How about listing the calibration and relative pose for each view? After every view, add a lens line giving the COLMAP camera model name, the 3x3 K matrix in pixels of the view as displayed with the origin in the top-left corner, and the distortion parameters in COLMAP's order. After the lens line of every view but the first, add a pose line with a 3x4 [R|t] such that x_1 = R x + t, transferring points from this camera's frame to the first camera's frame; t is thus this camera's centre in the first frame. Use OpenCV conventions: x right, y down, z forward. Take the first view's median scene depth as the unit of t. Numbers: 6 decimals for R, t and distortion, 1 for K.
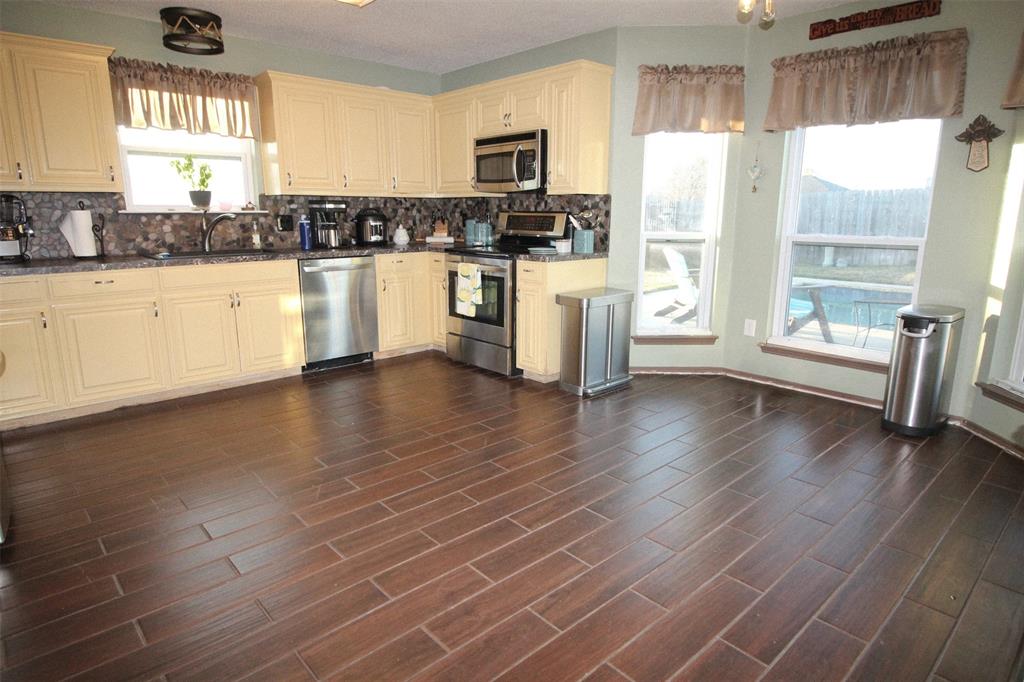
lens RADIAL K [[593.8, 0, 507.6], [0, 593.8, 339.7], [0, 0, 1]] dist [0.002816, 0.000610]
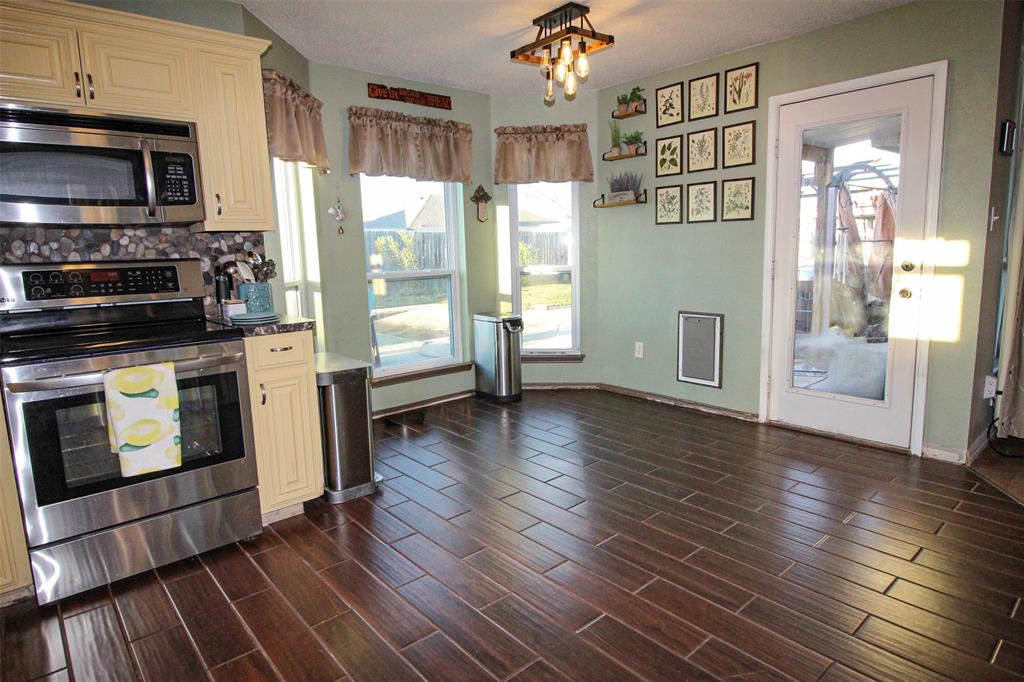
lens RADIAL K [[593.8, 0, 511.9], [0, 593.8, 337.6], [0, 0, 1]] dist [0.002816, 0.000610]
pose [[0.007876, -0.152298, 0.988303, -0.553658], [0.244652, 0.958591, 0.145769, -0.151259], [-0.969579, 0.240642, 0.044810, 0.696608]]
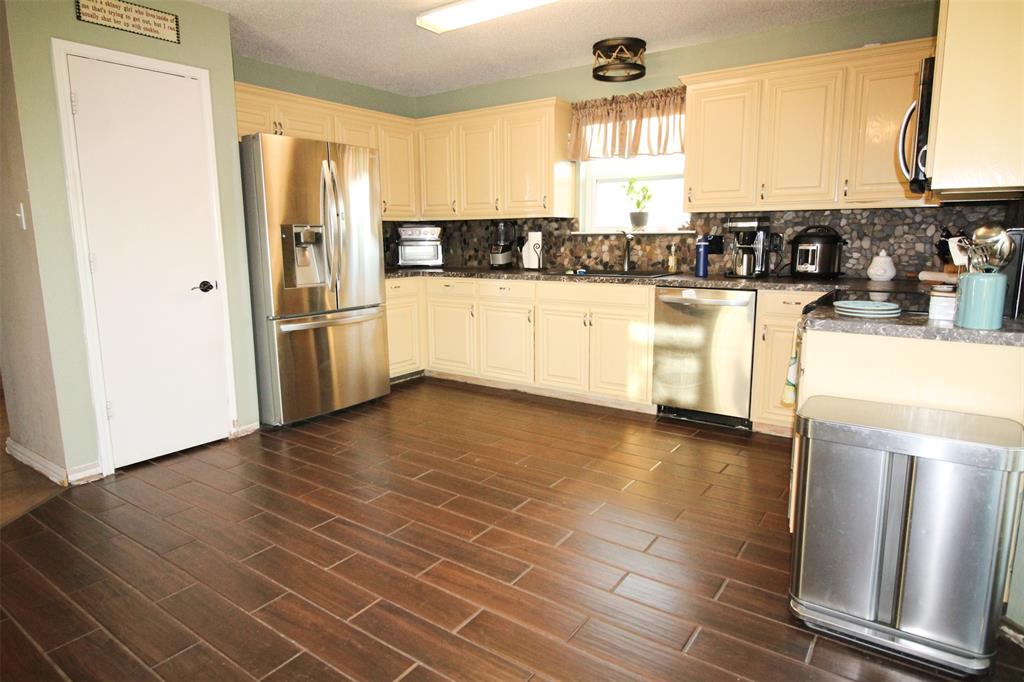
lens RADIAL K [[593.8, 0, 494.5], [0, 593.8, 340.5], [0, 0, 1]] dist [0.002816, 0.000610]
pose [[0.208298, 0.173030, -0.962638, 0.466551], [-0.195869, 0.971669, 0.132270, -0.127426], [0.958252, 0.160999, 0.236288, 0.579606]]
